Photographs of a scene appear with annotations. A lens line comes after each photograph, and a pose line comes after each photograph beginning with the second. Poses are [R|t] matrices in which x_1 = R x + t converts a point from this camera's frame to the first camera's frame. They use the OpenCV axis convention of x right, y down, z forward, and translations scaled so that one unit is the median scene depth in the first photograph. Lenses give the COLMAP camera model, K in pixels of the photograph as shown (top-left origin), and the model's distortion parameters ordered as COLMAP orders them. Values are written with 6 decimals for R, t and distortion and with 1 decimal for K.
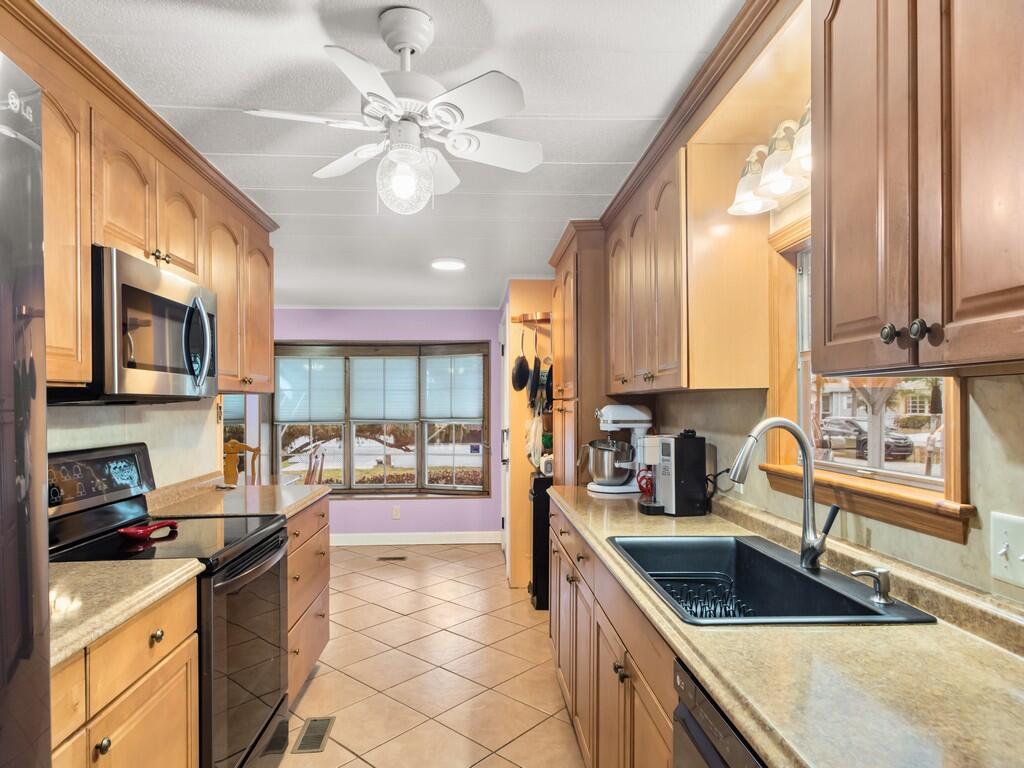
lens RADIAL K [[605.7, 0, 512.0], [0, 605.7, 384.0], [0, 0, 1]] dist [0.001117, 0.000353]
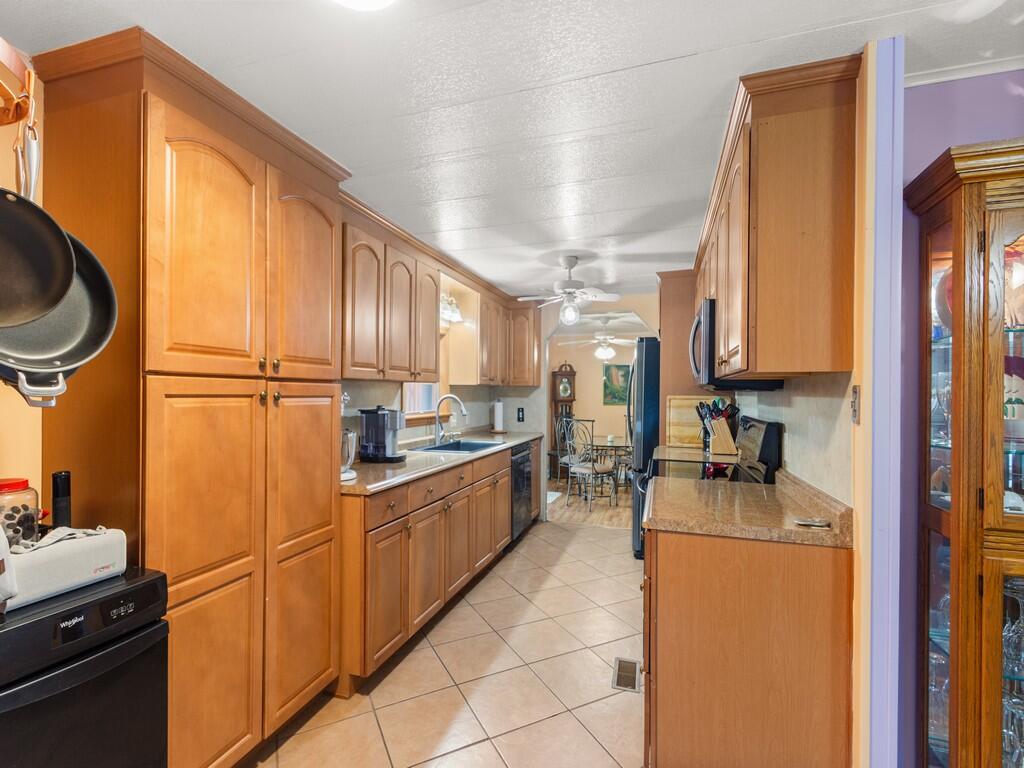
lens RADIAL K [[478.6, 0, 508.8], [0, 478.6, 387.4], [0, 0, 1]] dist [0.002300, 0.000136]
pose [[-0.930852, -0.001287, 0.365393, -0.191058], [-0.018109, 0.998928, -0.042613, 0.031069], [-0.364946, -0.046283, -0.929877, 0.833464]]
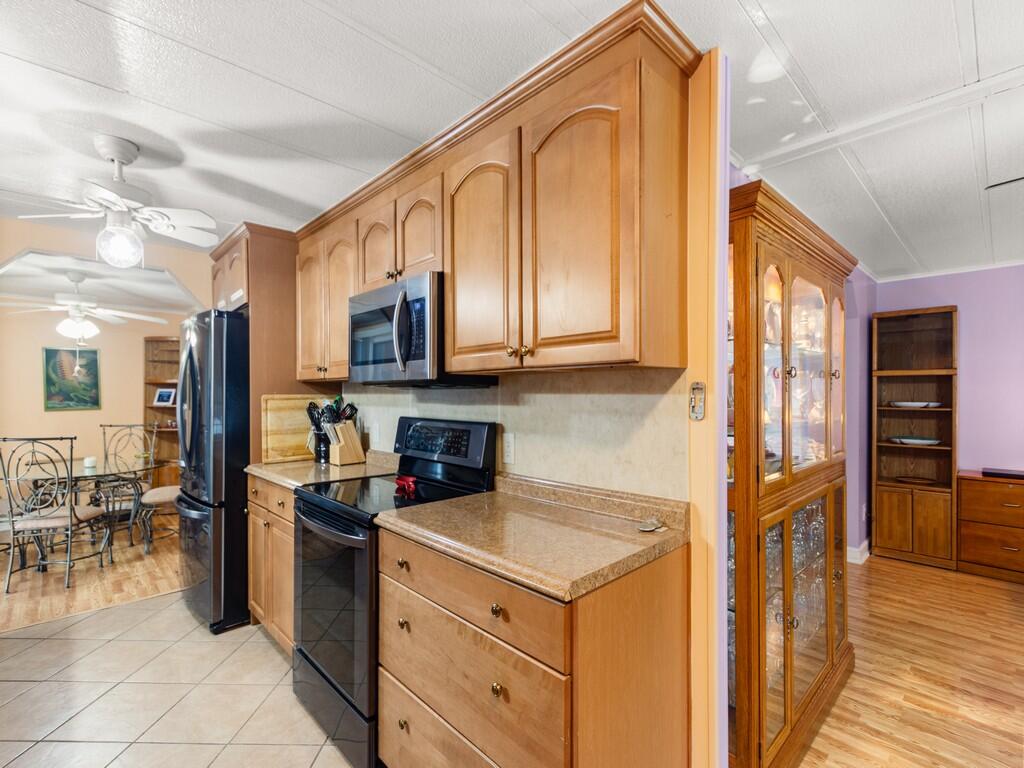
lens RADIAL K [[469.9, 0, 514.1], [0, 469.9, 393.0], [0, 0, 1]] dist [0.000822, -0.001130]
pose [[-0.758183, 0.006147, -0.652013, -0.039046], [0.025787, 0.999456, -0.020563, 0.024893], [0.651532, -0.032404, -0.757929, 0.669821]]
